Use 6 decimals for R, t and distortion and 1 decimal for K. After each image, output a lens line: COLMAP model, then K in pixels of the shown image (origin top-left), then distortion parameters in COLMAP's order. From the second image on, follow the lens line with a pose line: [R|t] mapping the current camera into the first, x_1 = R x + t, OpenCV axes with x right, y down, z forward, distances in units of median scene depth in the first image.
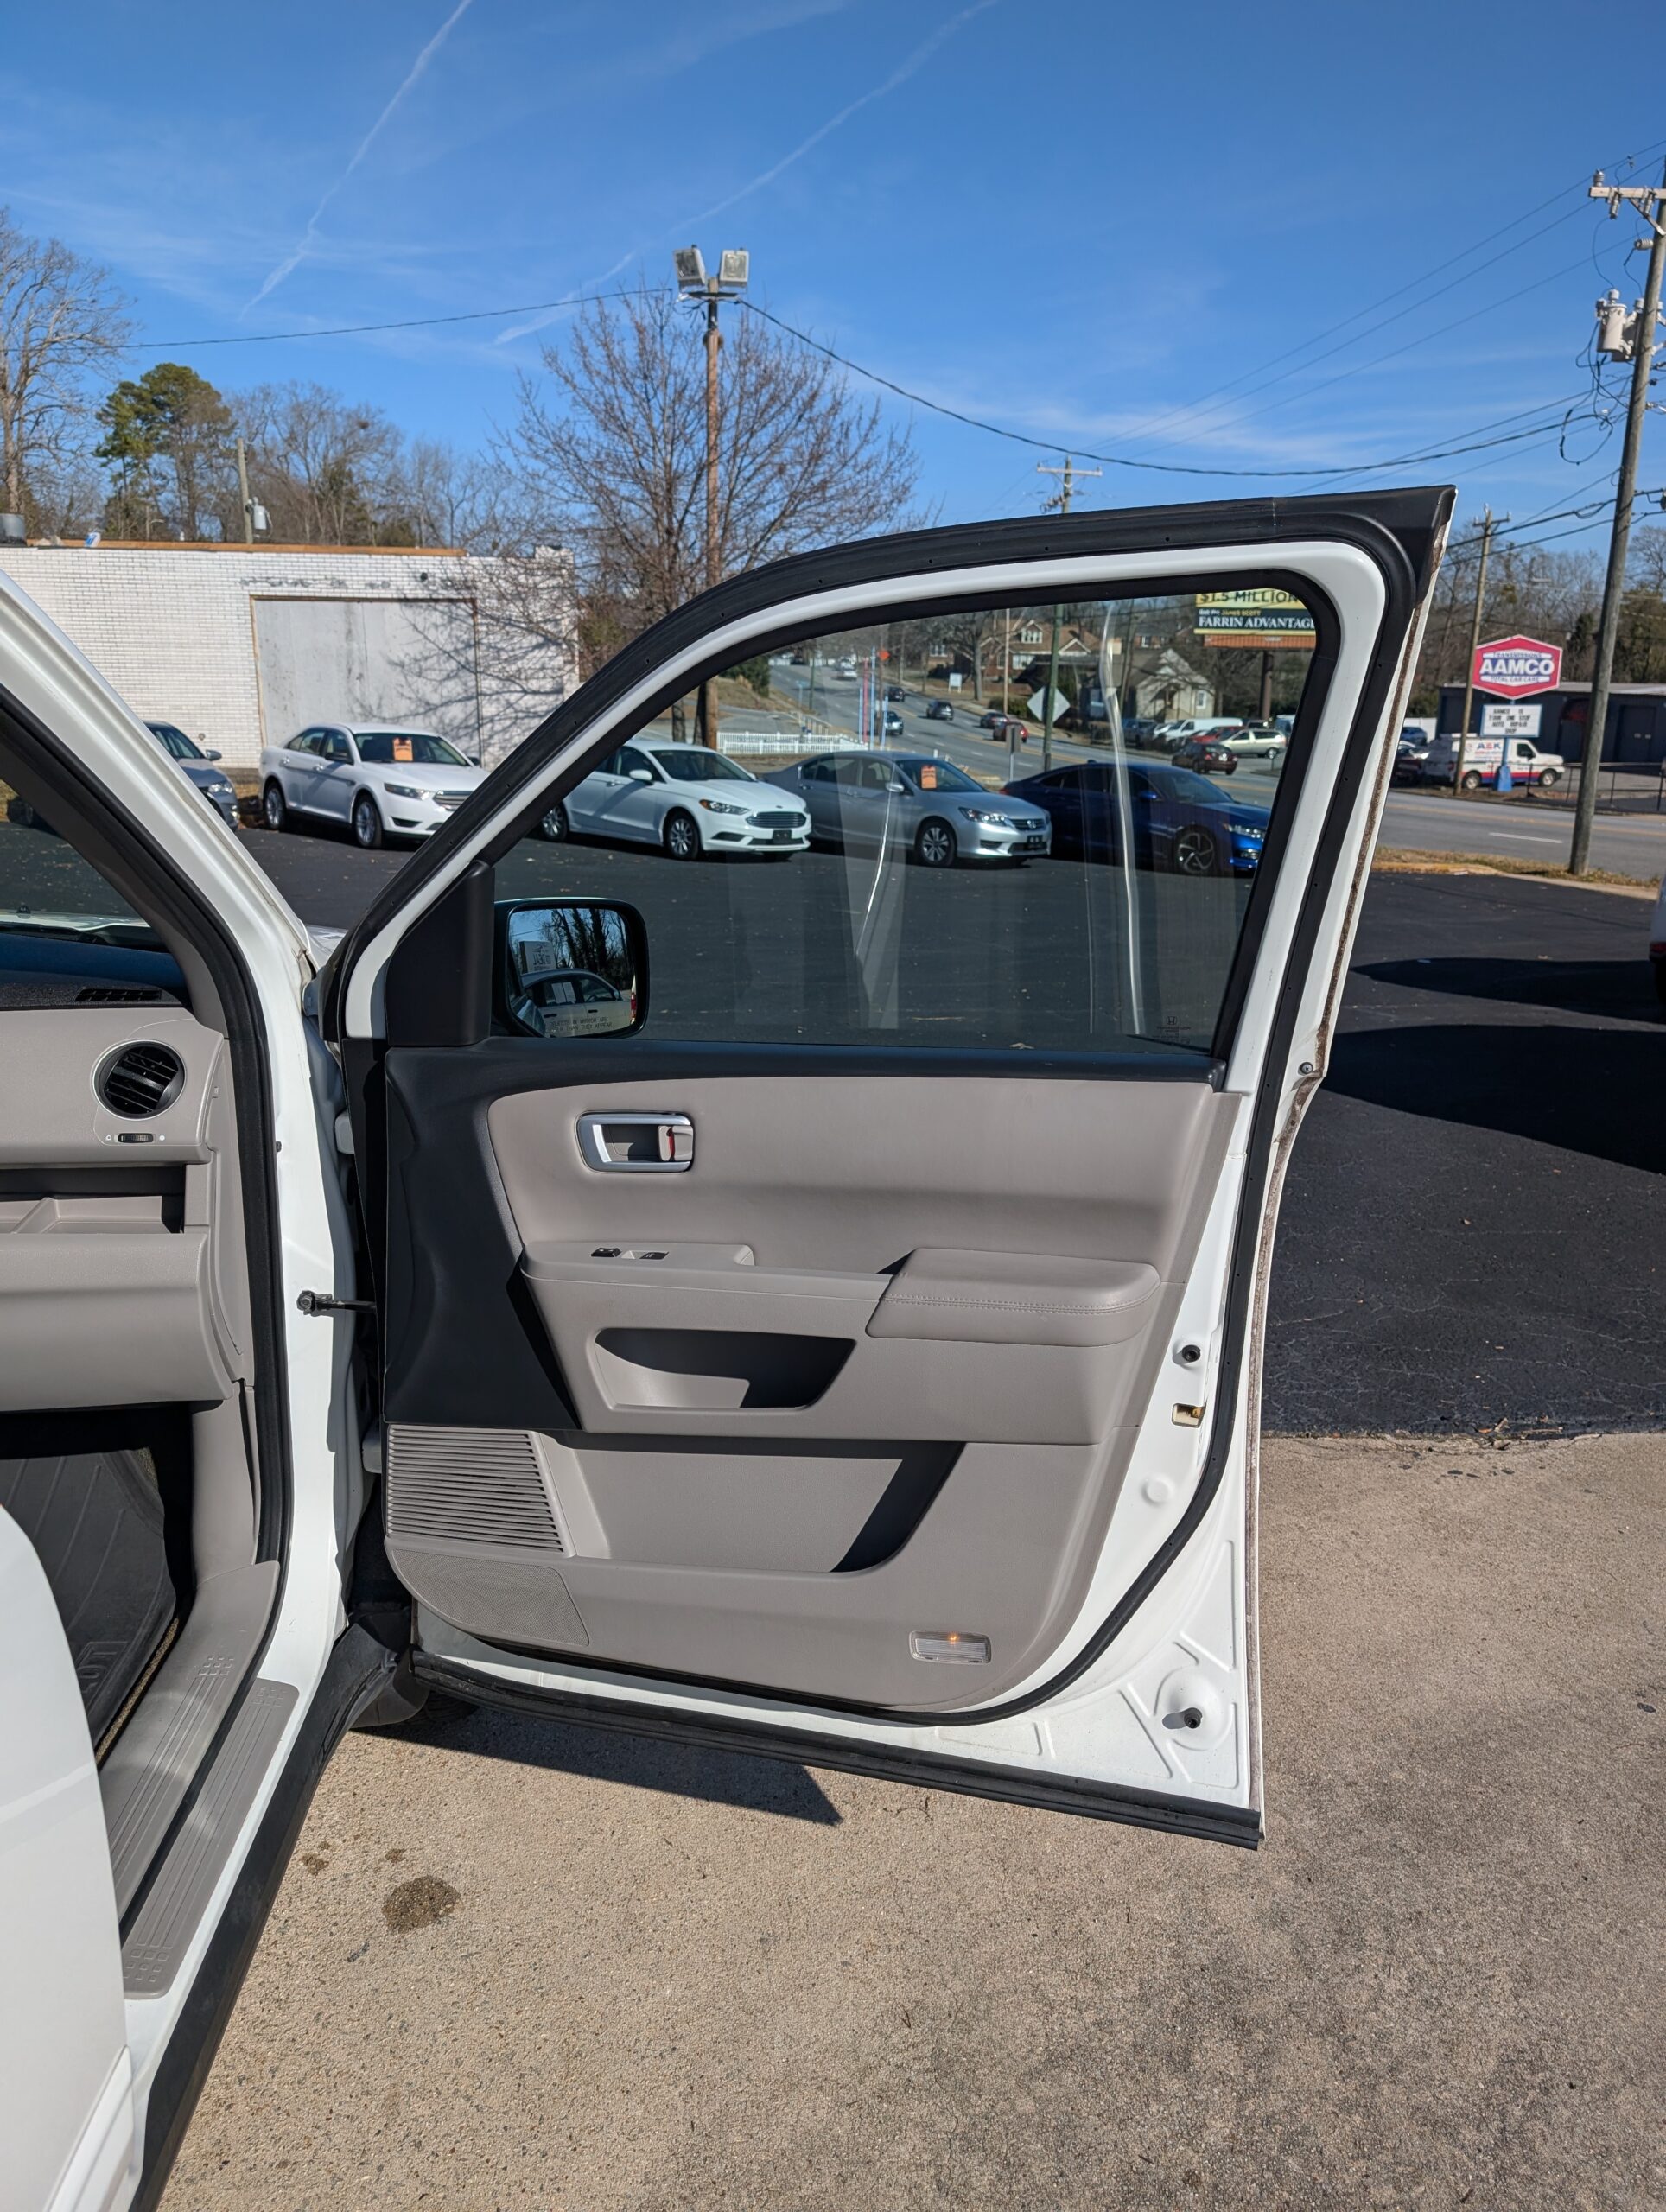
lens RADIAL K [[1598.1, 0, 848.0], [0, 1598.1, 1097.8], [0, 0, 1]] dist [0.014374, -0.015493]
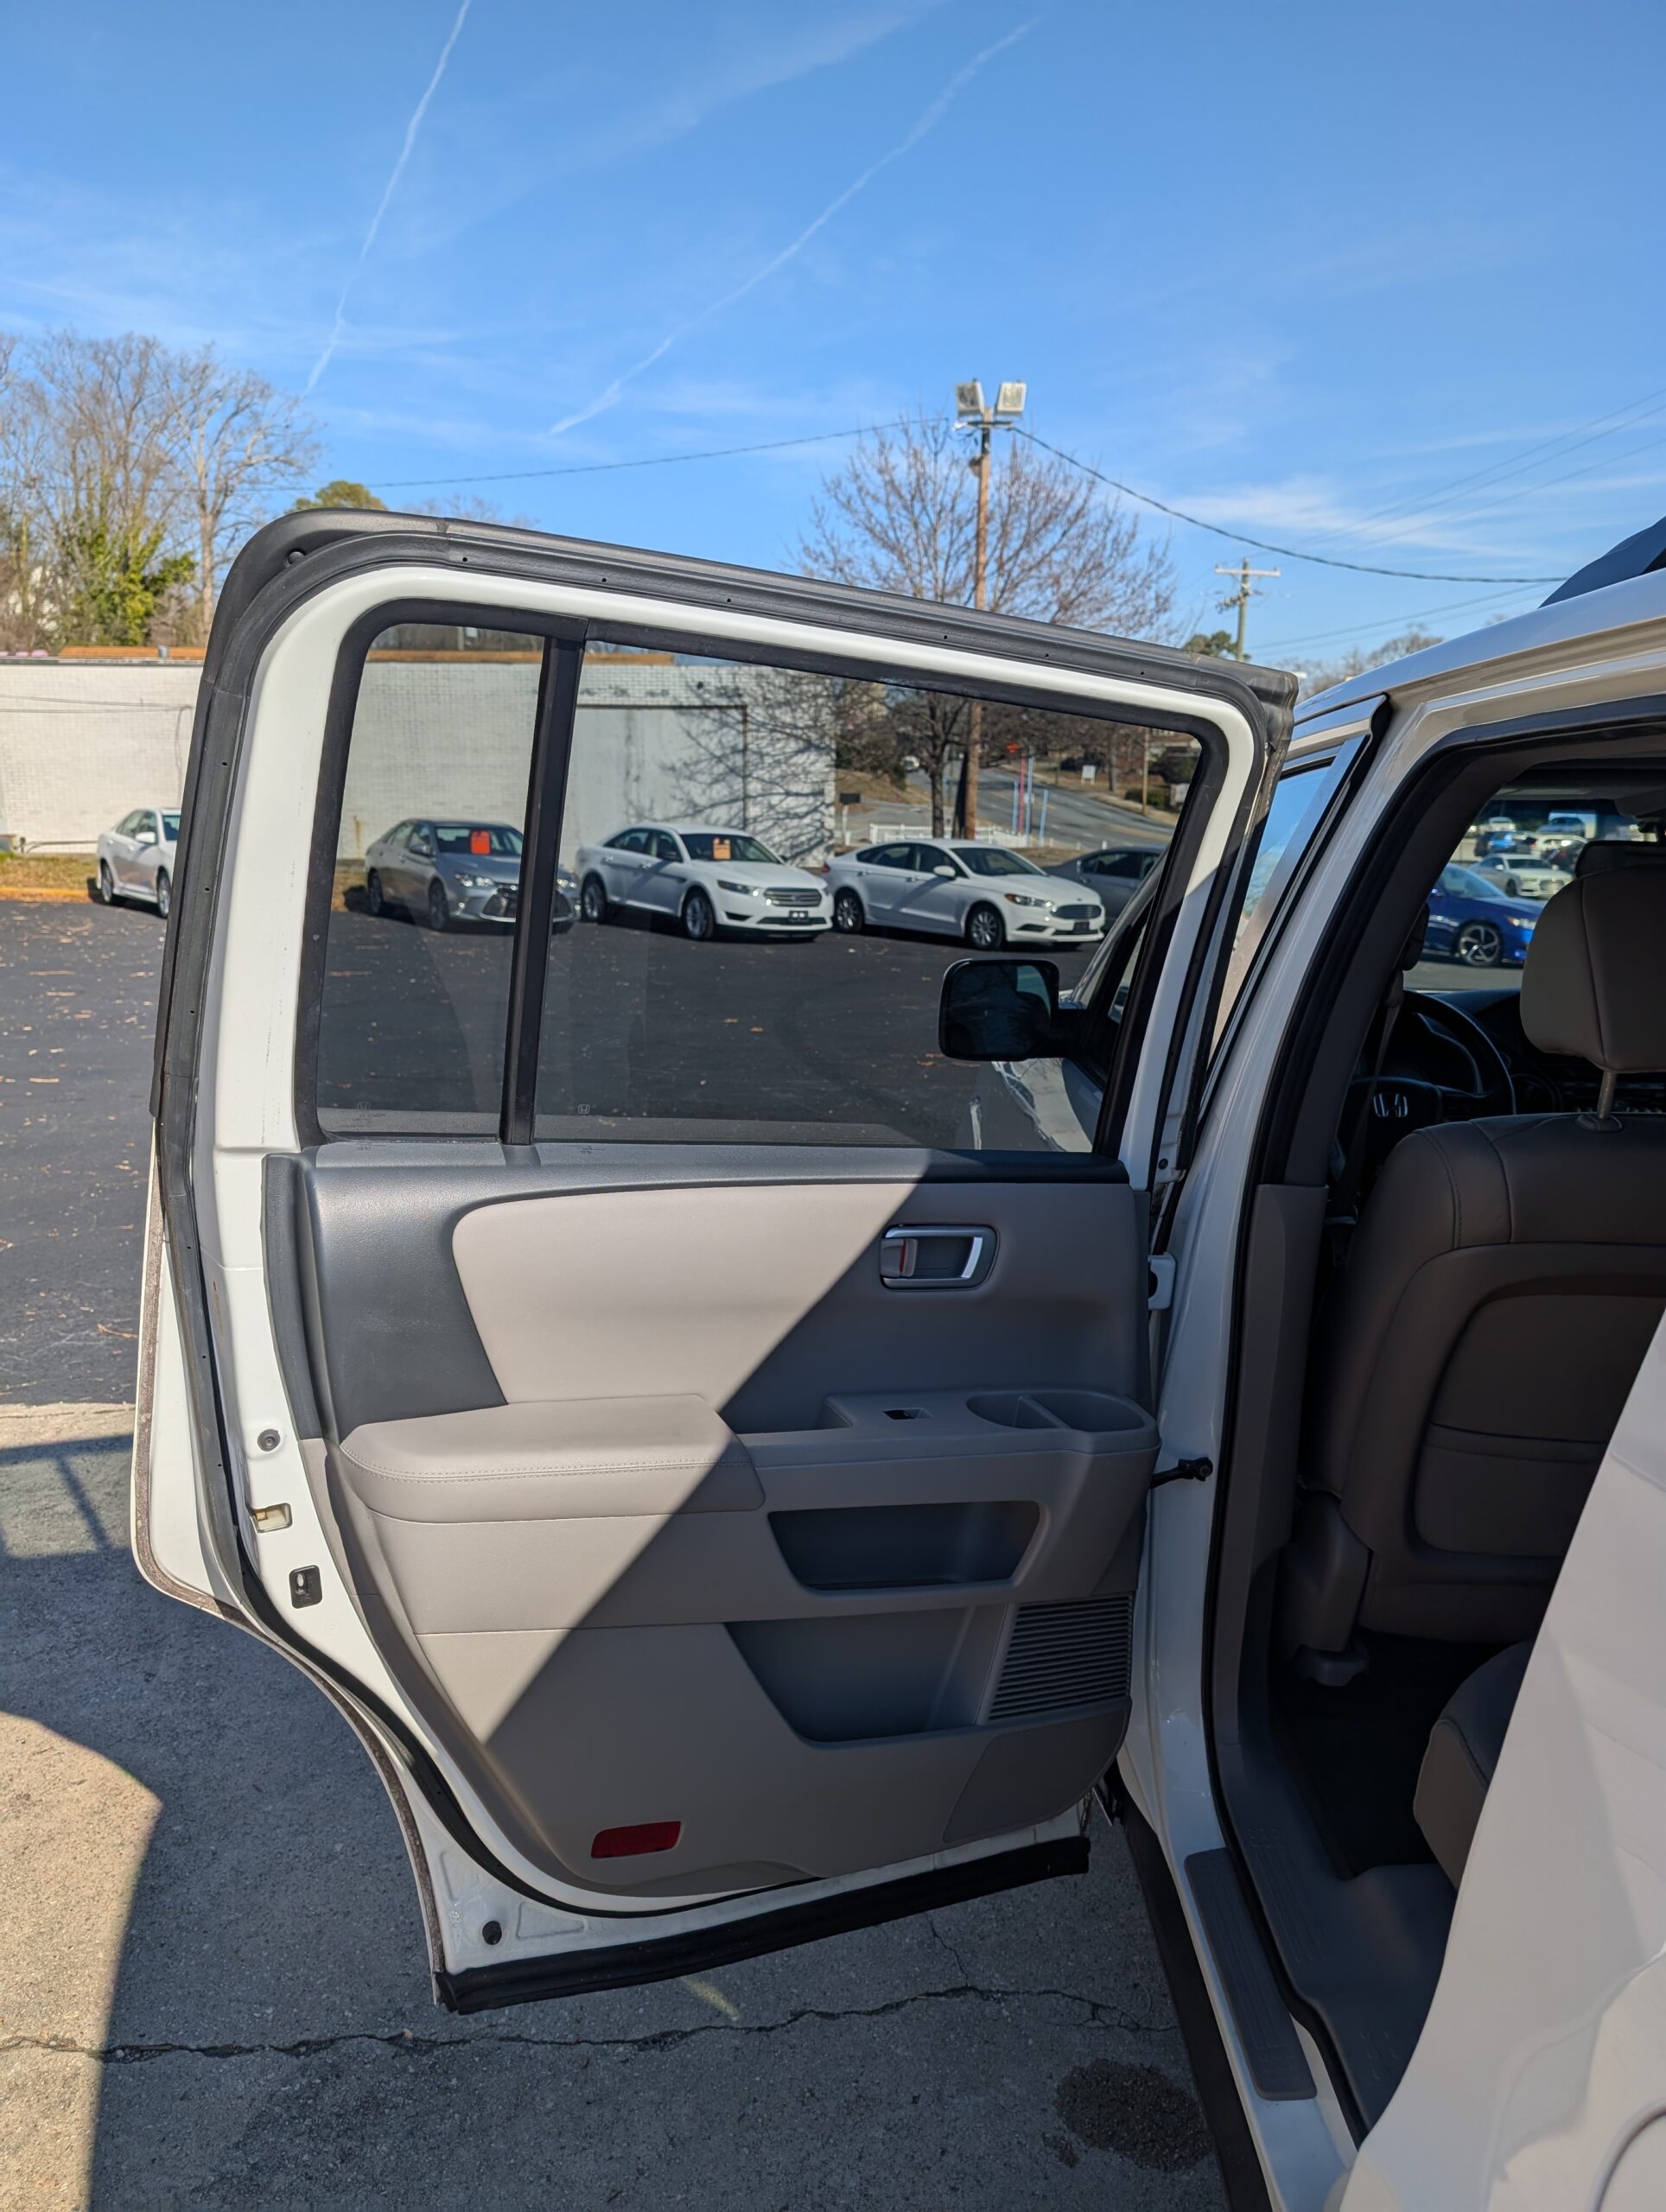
lens RADIAL K [[1598.1, 0, 831.8], [0, 1598.1, 1106.0], [0, 0, 1]] dist [0.014374, -0.015493]
pose [[0.997066, 0.011096, -0.075743, -0.092416], [-0.014831, 0.998692, -0.048924, 0.005214], [0.075101, 0.049903, 0.995926, -0.040595]]
